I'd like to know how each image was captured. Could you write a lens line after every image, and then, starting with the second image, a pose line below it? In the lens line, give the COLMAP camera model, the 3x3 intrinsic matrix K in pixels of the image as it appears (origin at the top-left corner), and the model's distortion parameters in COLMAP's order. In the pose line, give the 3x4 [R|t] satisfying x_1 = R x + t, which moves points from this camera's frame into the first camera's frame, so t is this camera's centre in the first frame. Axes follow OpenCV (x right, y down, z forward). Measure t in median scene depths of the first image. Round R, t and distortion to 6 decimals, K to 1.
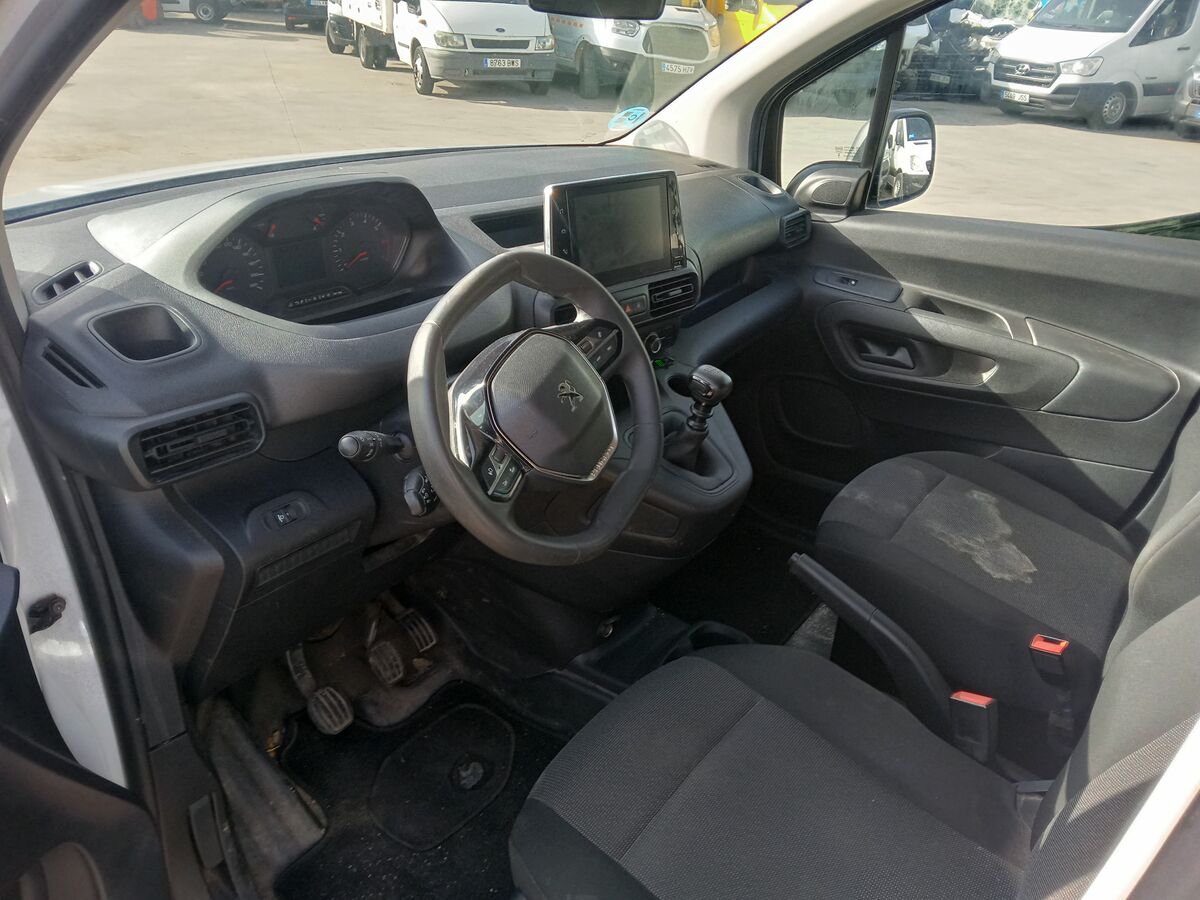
lens RADIAL K [[884.9, 0, 601.1], [0, 884.9, 446.0], [0, 0, 1]] dist [0.062352, -0.093170]
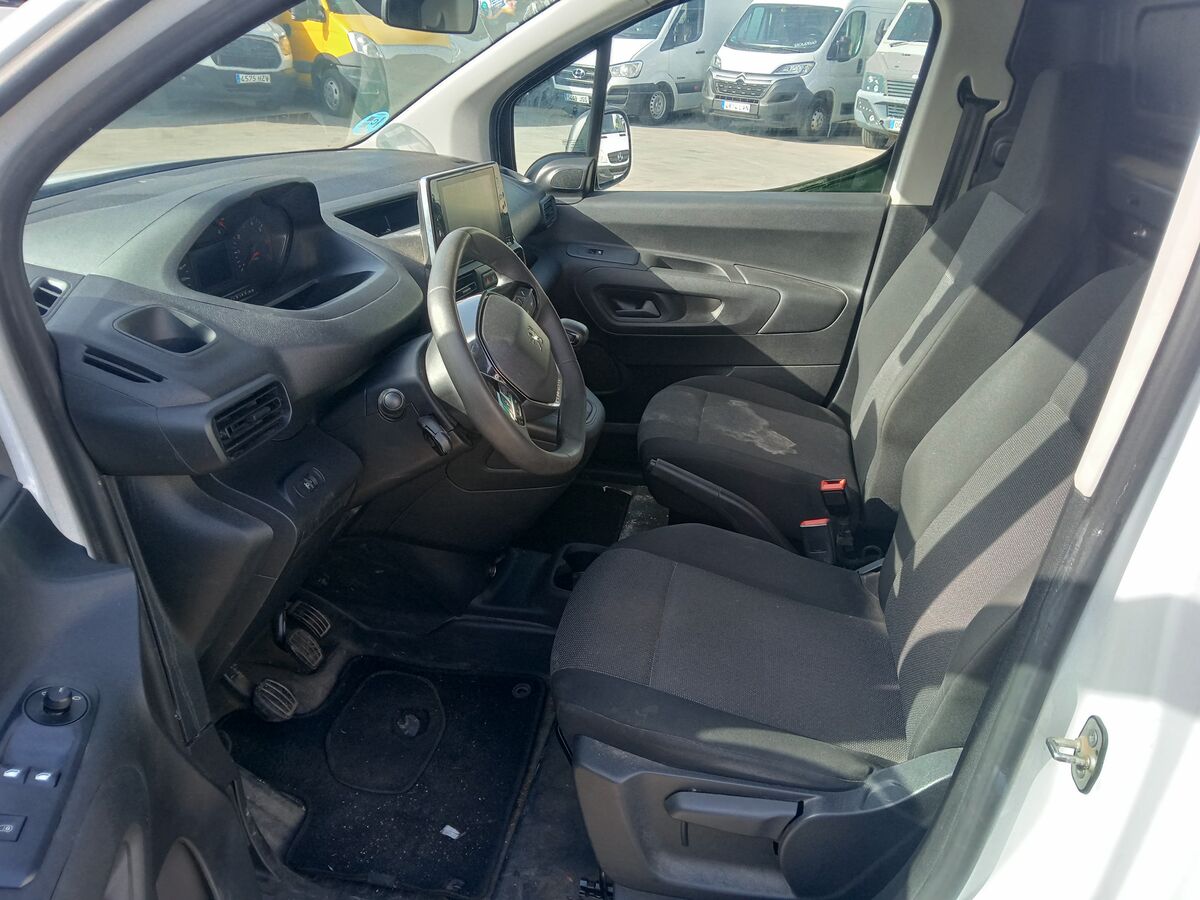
lens RADIAL K [[884.9, 0, 601.1], [0, 884.9, 446.0], [0, 0, 1]] dist [0.062352, -0.093170]
pose [[0.898098, -0.185327, 0.398841, -0.265737], [0.188315, 0.981585, 0.032065, 0.037609], [-0.397439, 0.046310, 0.916459, -0.090449]]
